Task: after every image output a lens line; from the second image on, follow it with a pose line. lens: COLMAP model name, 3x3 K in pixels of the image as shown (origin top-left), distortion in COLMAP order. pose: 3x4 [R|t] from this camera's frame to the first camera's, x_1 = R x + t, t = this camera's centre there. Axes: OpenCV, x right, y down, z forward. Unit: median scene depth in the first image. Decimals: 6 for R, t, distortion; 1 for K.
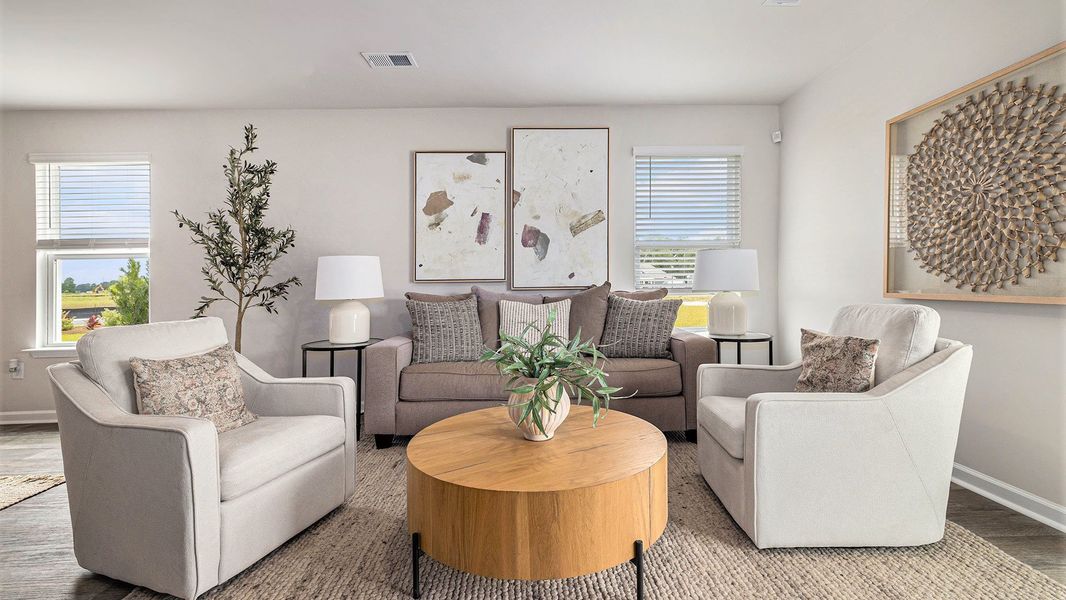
lens RADIAL K [[467.6, 0, 533.2], [0, 467.6, 291.0], [0, 0, 1]] dist [-0.007595, -0.000011]
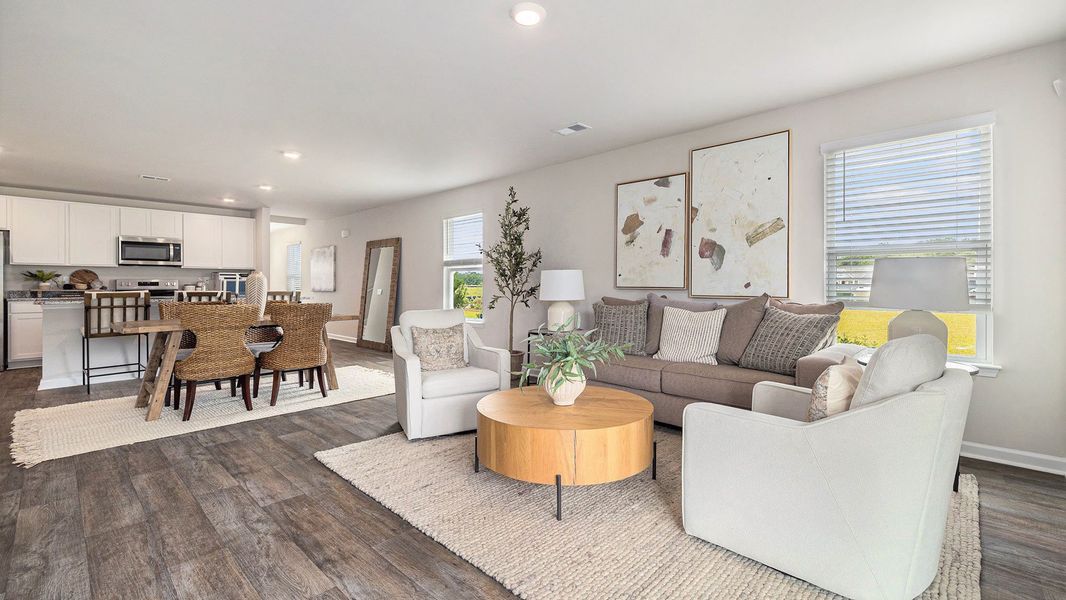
lens RADIAL K [[467.6, 0, 530.5], [0, 467.6, 295.6], [0, 0, 1]] dist [-0.007595, -0.000011]
pose [[0.691205, 0.033328, -0.721890, 0.498470], [-0.020123, 0.999436, 0.026875, -0.029159], [0.722379, -0.004050, 0.691486, -0.035135]]
